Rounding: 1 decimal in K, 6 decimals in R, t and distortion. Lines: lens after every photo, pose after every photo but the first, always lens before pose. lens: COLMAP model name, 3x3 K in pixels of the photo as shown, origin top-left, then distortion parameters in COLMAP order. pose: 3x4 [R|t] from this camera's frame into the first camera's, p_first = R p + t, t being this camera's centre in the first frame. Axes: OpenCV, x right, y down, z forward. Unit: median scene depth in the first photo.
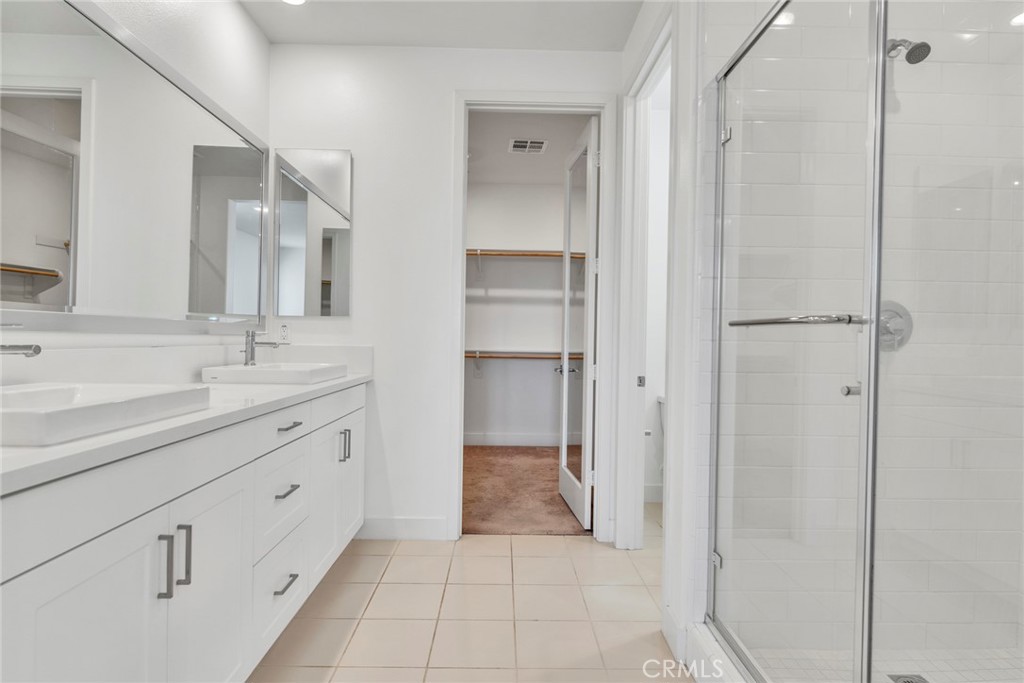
lens RADIAL K [[520.2, 0, 512.0], [0, 520.2, 341.5], [0, 0, 1]] dist [-0.001519, 0.000179]
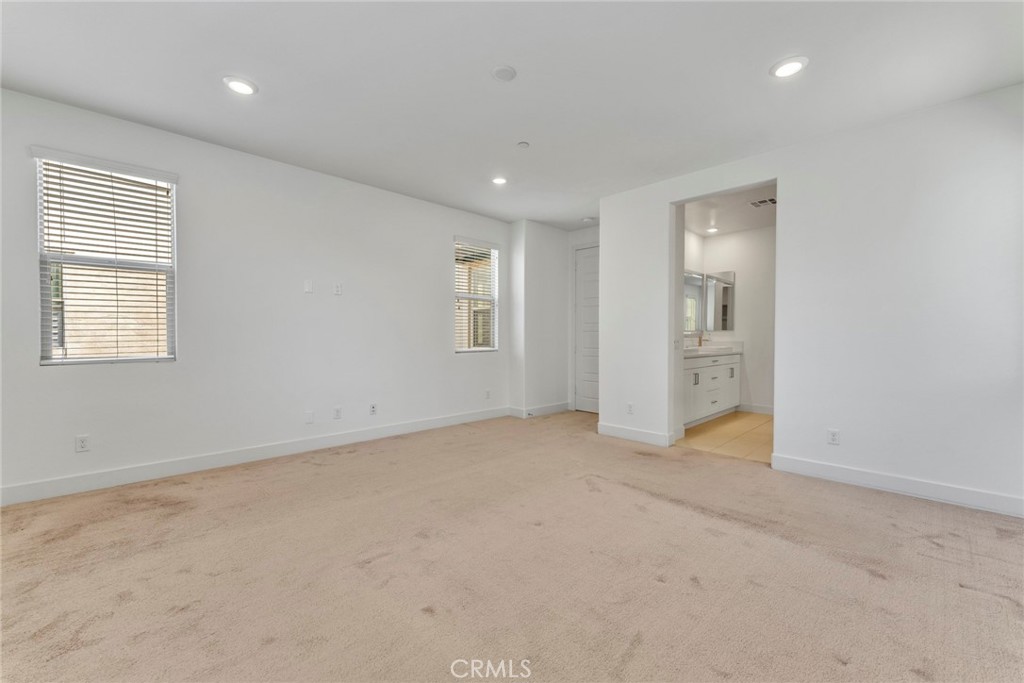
lens RADIAL K [[419.3, 0, 512.0], [0, 419.3, 341.5], [0, 0, 1]] dist [0.000927, 0.000017]
pose [[0.686103, -0.006620, -0.727474, 0.536481], [0.011152, 0.999937, 0.001418, -0.003918], [0.727419, -0.009085, 0.686134, -1.488287]]
